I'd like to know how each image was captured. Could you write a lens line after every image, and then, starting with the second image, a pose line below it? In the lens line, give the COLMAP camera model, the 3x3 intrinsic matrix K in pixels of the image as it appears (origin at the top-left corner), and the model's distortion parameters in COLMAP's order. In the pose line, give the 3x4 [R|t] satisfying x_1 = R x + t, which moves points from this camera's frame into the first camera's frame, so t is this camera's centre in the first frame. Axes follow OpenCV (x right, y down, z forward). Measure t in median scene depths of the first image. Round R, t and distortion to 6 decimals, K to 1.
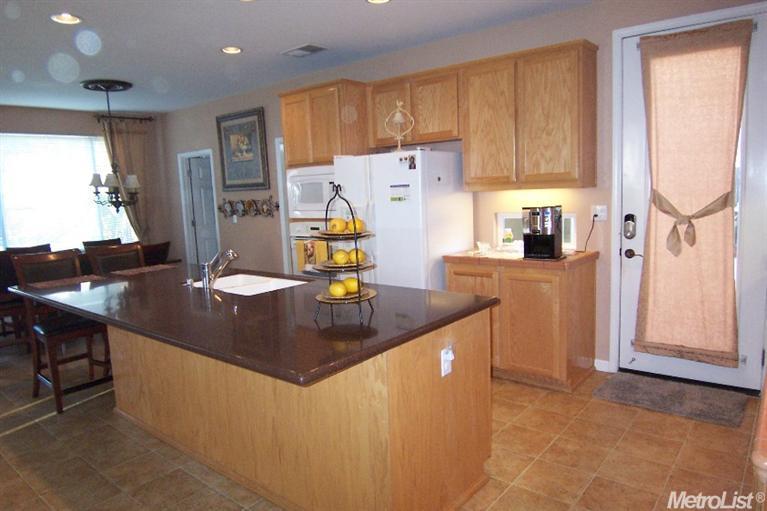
lens RADIAL K [[521.2, 0, 383.6], [0, 521.2, 257.3], [0, 0, 1]] dist [-0.027043, -0.021643]
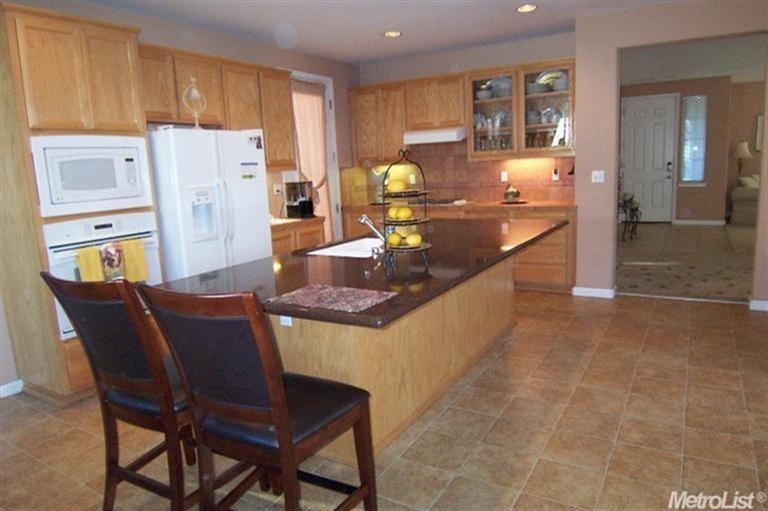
lens RADIAL K [[521.9, 0, 382.6], [0, 521.9, 251.6], [0, 0, 1]] dist [-0.027043, -0.021643]
pose [[-0.151084, -0.113096, 0.982030, -0.847159], [0.178430, 0.973996, 0.139622, -0.051289], [-0.972284, 0.196319, -0.126976, 0.728206]]
